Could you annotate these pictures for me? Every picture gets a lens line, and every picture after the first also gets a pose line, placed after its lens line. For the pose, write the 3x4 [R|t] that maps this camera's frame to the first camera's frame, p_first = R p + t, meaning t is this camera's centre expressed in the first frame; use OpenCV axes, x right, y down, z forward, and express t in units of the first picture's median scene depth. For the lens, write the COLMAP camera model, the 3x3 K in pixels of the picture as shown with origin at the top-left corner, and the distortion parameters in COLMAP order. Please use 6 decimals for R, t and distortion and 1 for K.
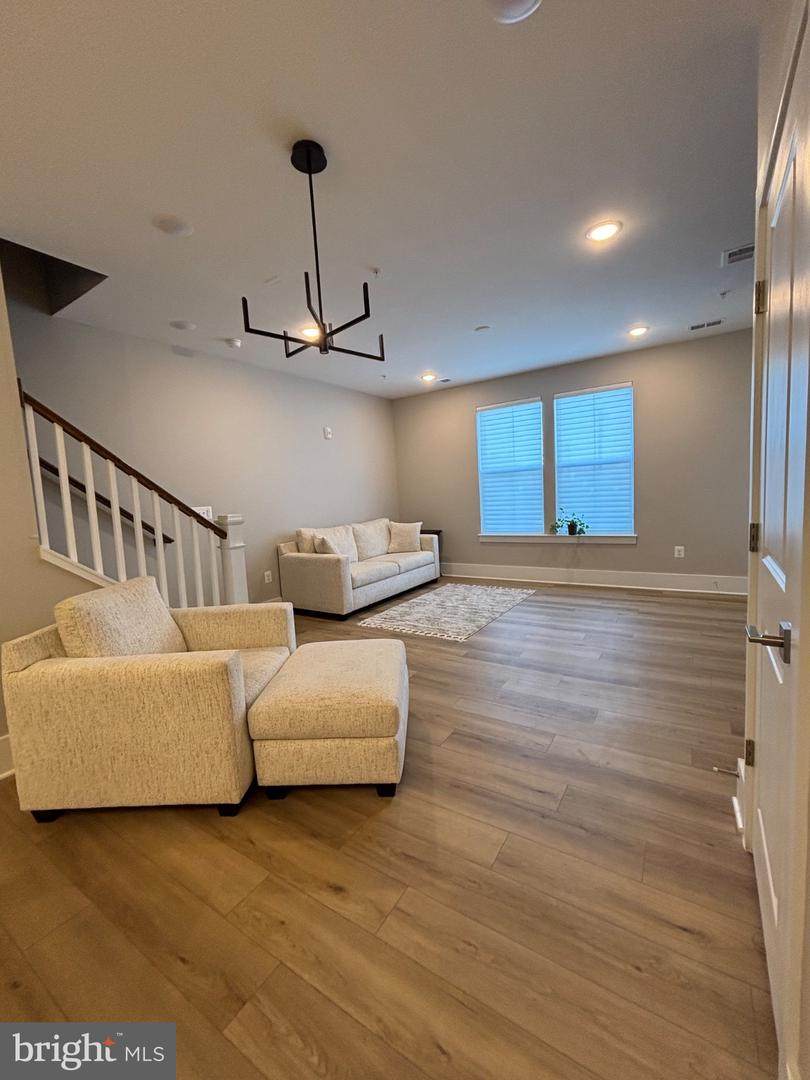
lens RADIAL K [[440.9, 0, 405.0], [0, 440.9, 540.0], [0, 0, 1]] dist [-0.000696, -0.000070]
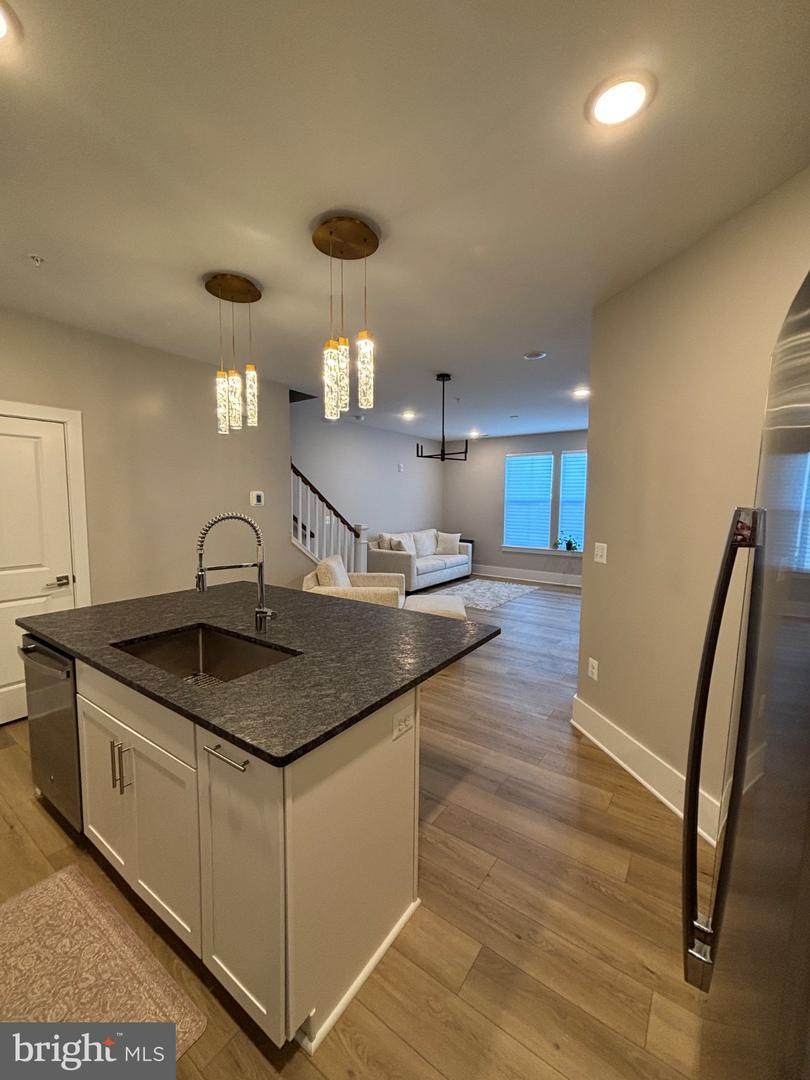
lens RADIAL K [[457.1, 0, 390.4], [0, 457.1, 537.2], [0, 0, 1]] dist [-0.001690, -0.000176]
pose [[0.995693, 0.069773, -0.061048, -0.106954], [-0.070753, 0.997395, -0.014044, 0.007292], [0.059909, 0.018303, 0.998036, -0.510692]]
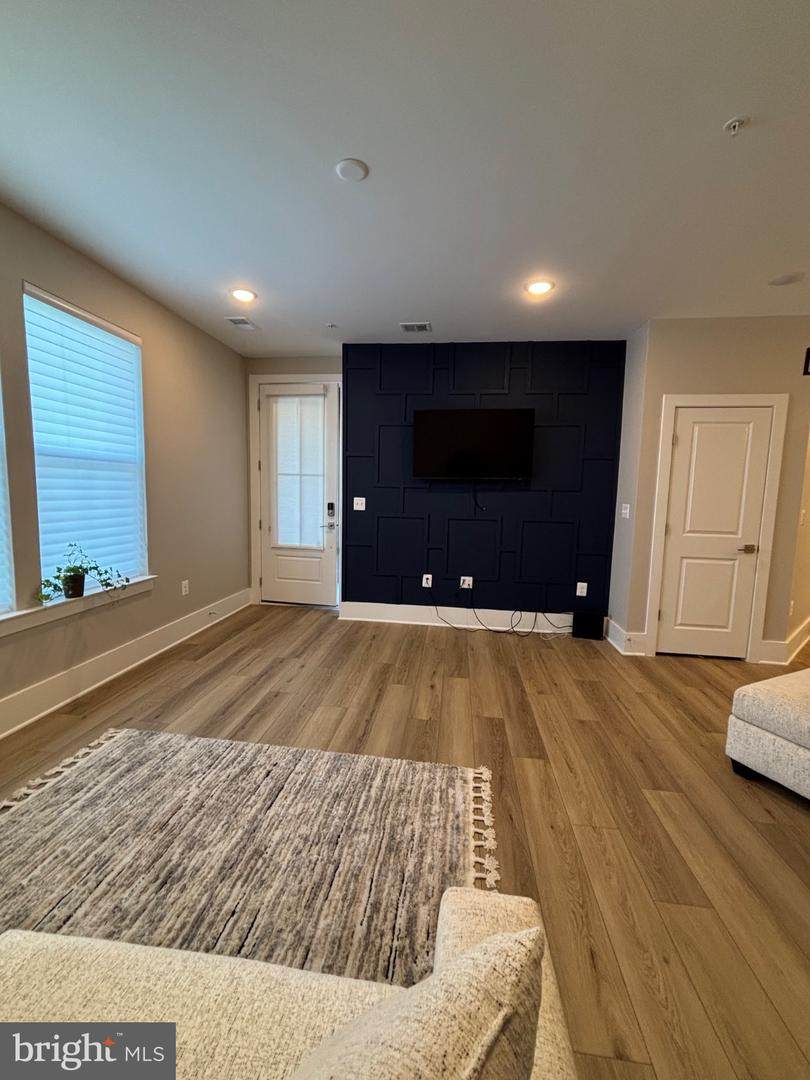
lens RADIAL K [[457.1, 0, 390.4], [0, 457.1, 537.2], [0, 0, 1]] dist [-0.001690, -0.000176]
pose [[-0.436191, -0.048723, 0.898534, -0.226595], [0.099276, 0.989832, 0.101867, -0.095671], [-0.894361, 0.133636, -0.426919, 0.909805]]
